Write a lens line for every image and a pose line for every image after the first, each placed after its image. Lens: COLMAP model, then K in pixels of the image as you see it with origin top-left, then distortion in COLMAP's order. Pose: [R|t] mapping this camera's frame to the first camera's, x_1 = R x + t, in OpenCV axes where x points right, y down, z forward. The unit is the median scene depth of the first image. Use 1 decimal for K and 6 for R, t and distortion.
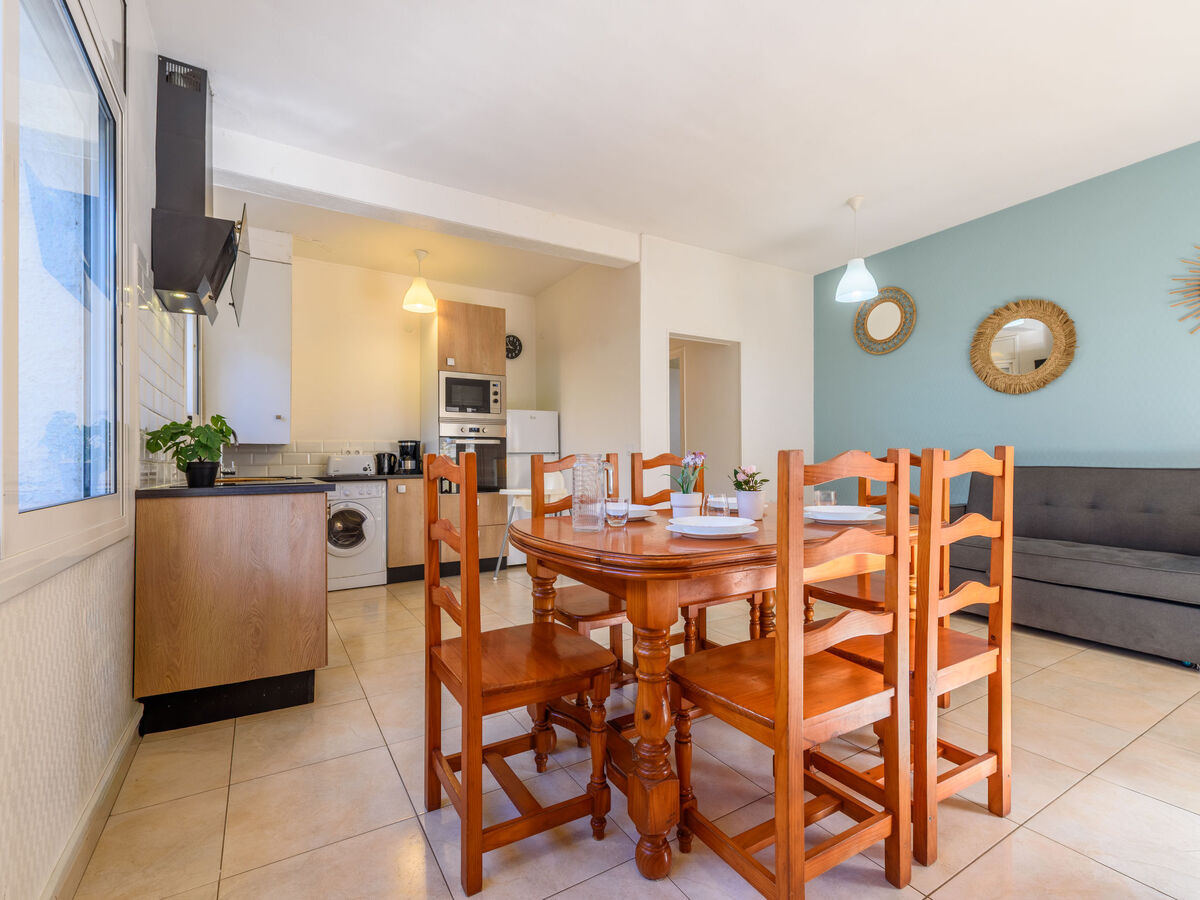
lens RADIAL K [[583.2, 0, 589.8], [0, 583.2, 454.6], [0, 0, 1]] dist [0.010034, -0.002285]
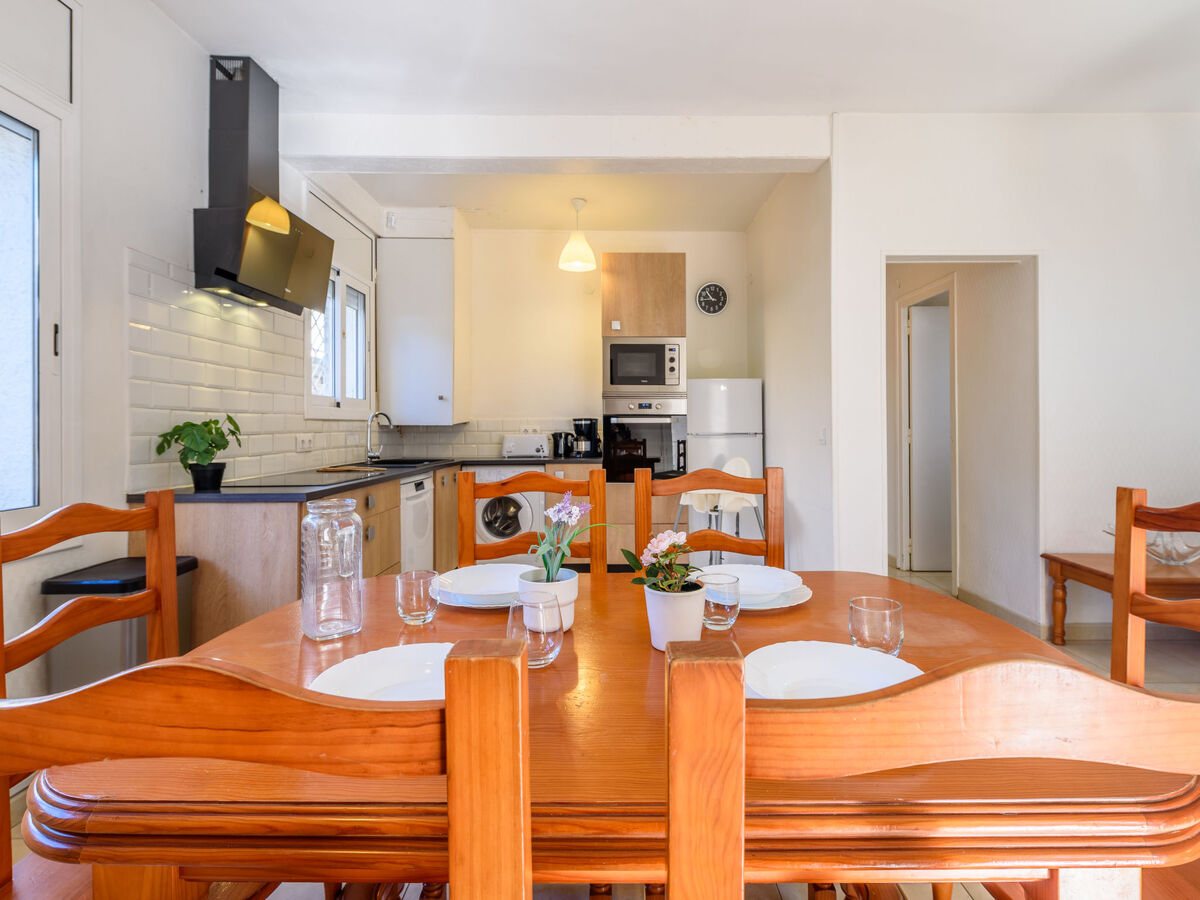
lens RADIAL K [[619.2, 0, 616.6], [0, 619.2, 415.2], [0, 0, 1]] dist [0.013808, -0.000528]
pose [[0.851809, 0.001287, -0.523852, 0.227944], [0.003085, 0.999967, 0.007474, -0.036600], [0.523844, -0.007983, 0.851777, 0.239720]]
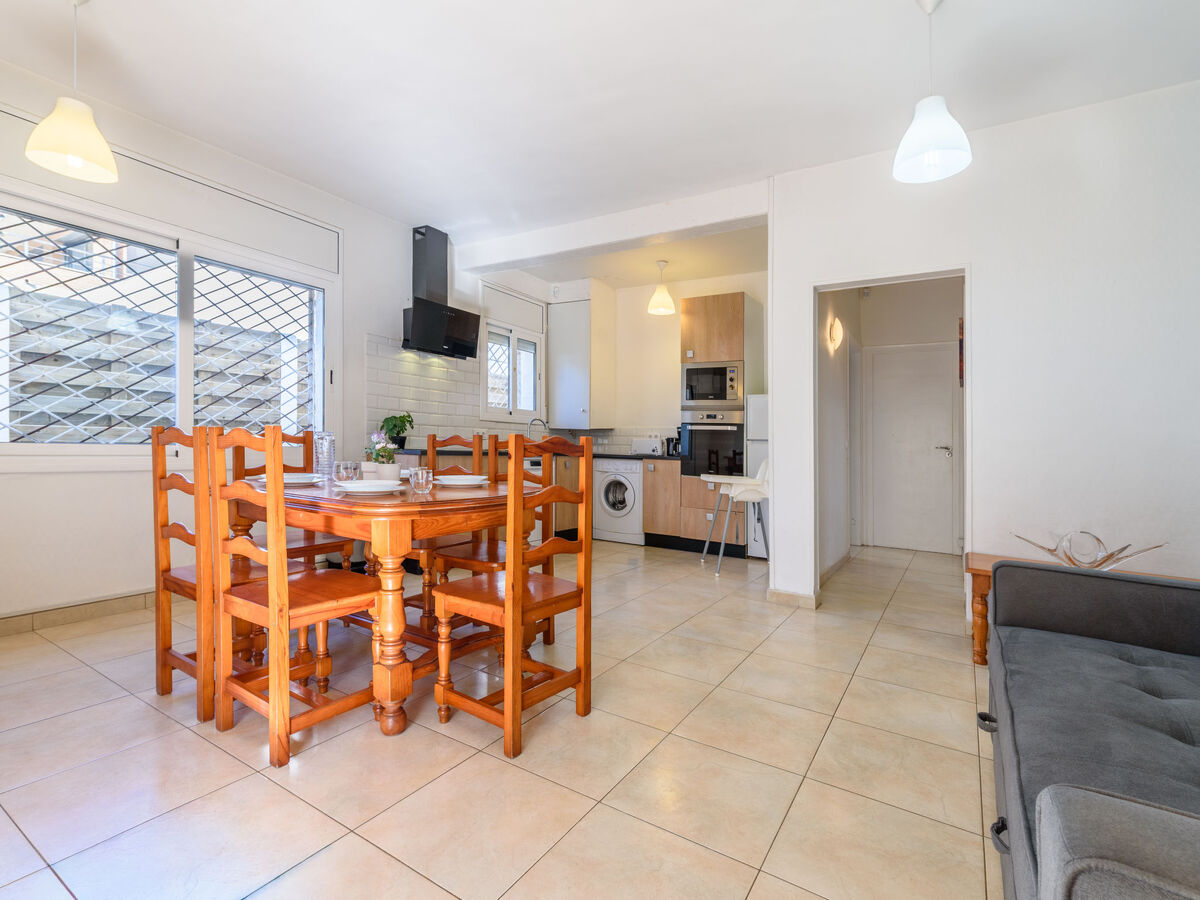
lens RADIAL K [[583.2, 0, 603.0], [0, 583.2, 445.0], [0, 0, 1]] dist [0.010034, -0.002285]
pose [[0.430510, 0.027509, -0.902167, 0.669371], [-0.022253, 0.999555, 0.019860, -0.008009], [0.902312, 0.011526, 0.430930, 0.384621]]
